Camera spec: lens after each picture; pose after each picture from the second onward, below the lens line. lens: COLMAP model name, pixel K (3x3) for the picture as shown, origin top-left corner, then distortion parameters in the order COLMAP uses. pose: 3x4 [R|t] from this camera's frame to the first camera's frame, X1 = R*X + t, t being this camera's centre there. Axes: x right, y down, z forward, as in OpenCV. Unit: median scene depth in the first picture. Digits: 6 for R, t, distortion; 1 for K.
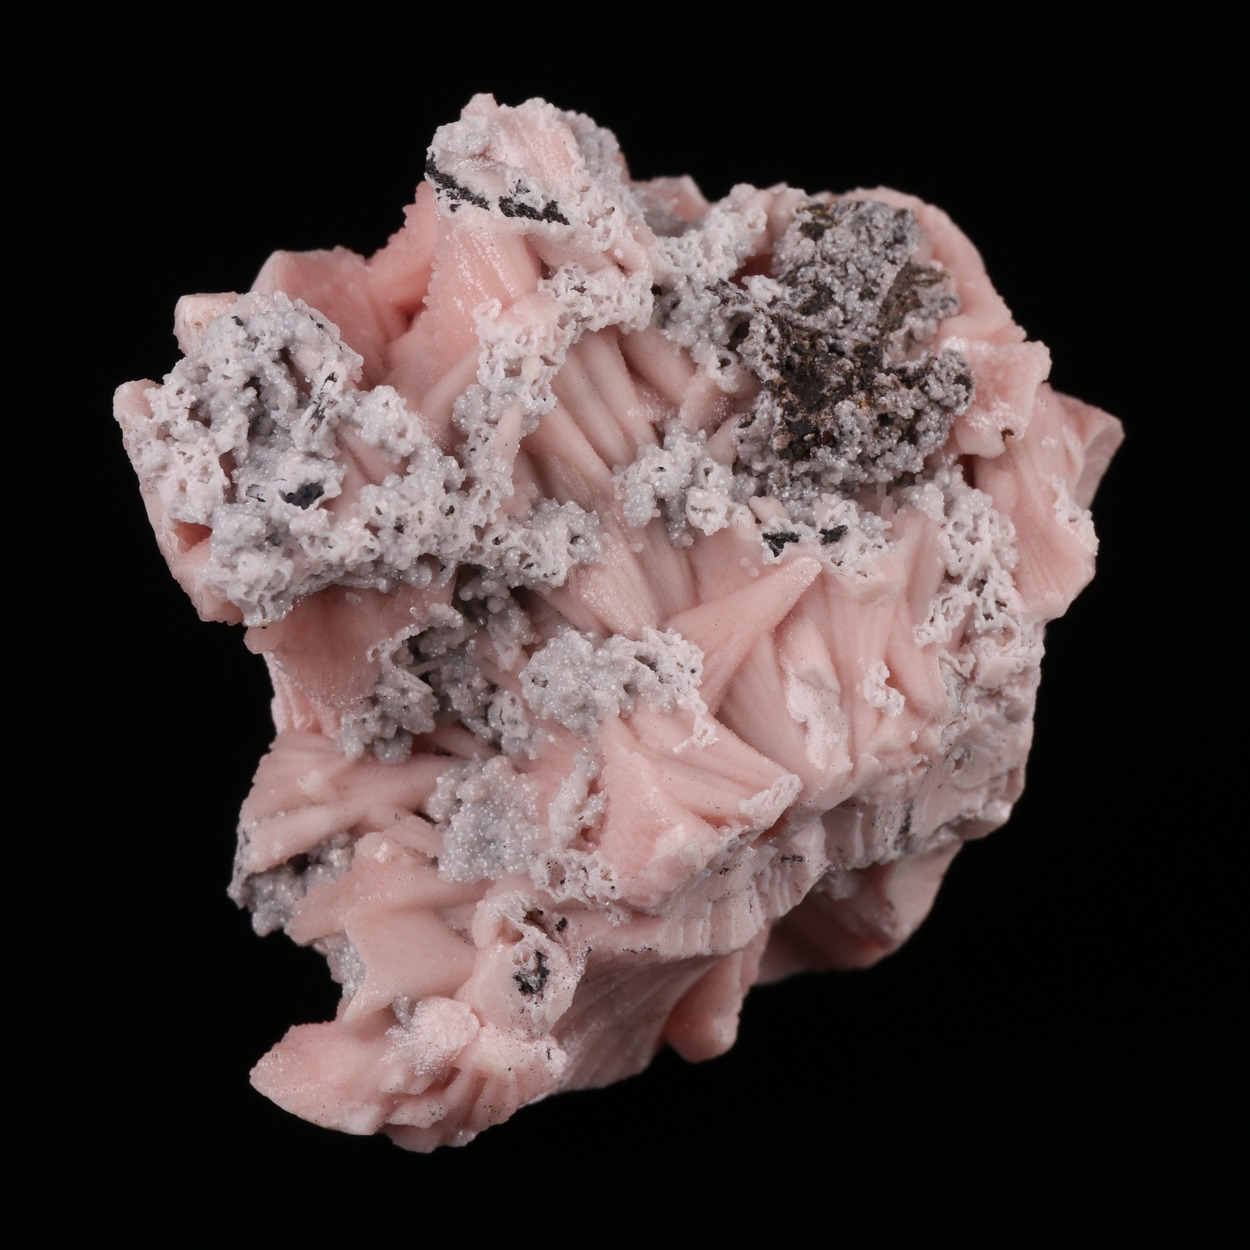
lens RADIAL K [[4806.1, 0, 625.3], [0, 4806.1, 625.8], [0, 0, 1]] dist [0.001910, 0.000000]
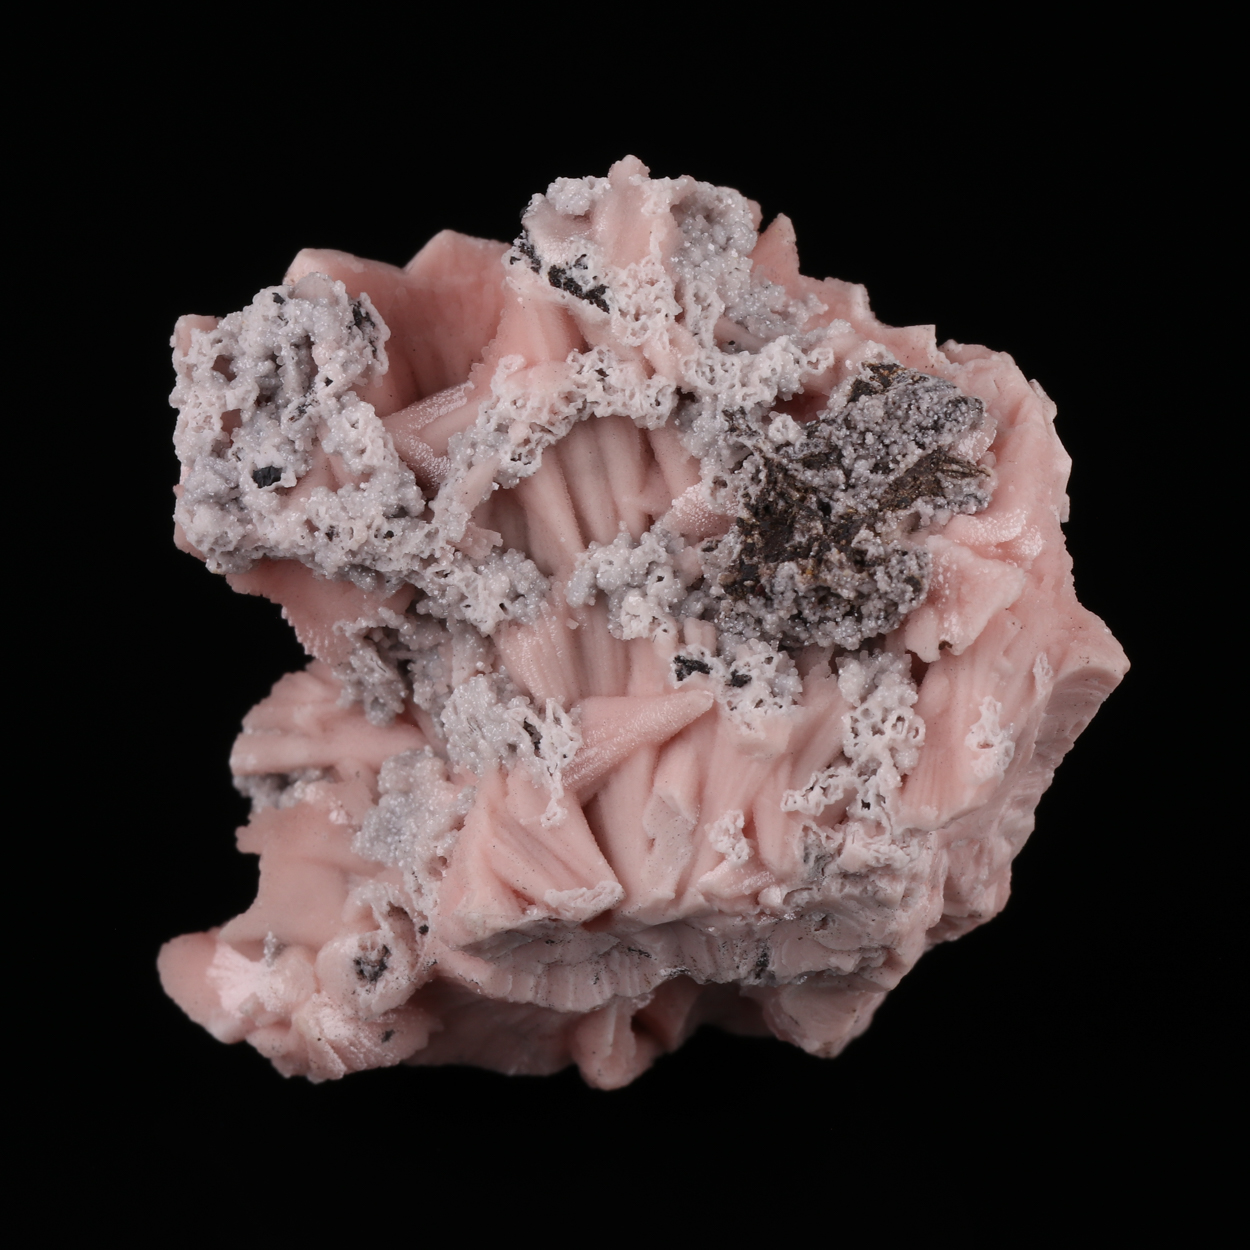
lens RADIAL K [[4806.1, 0, 624.7], [0, 4806.1, 624.1], [0, 0, 1]] dist [0.001910, 0.000000]
pose [[0.895572, 0.349006, -0.275945, 0.300568], [-0.325133, 0.936751, 0.129563, -0.155239], [0.303710, -0.026314, 0.952401, 0.007855]]
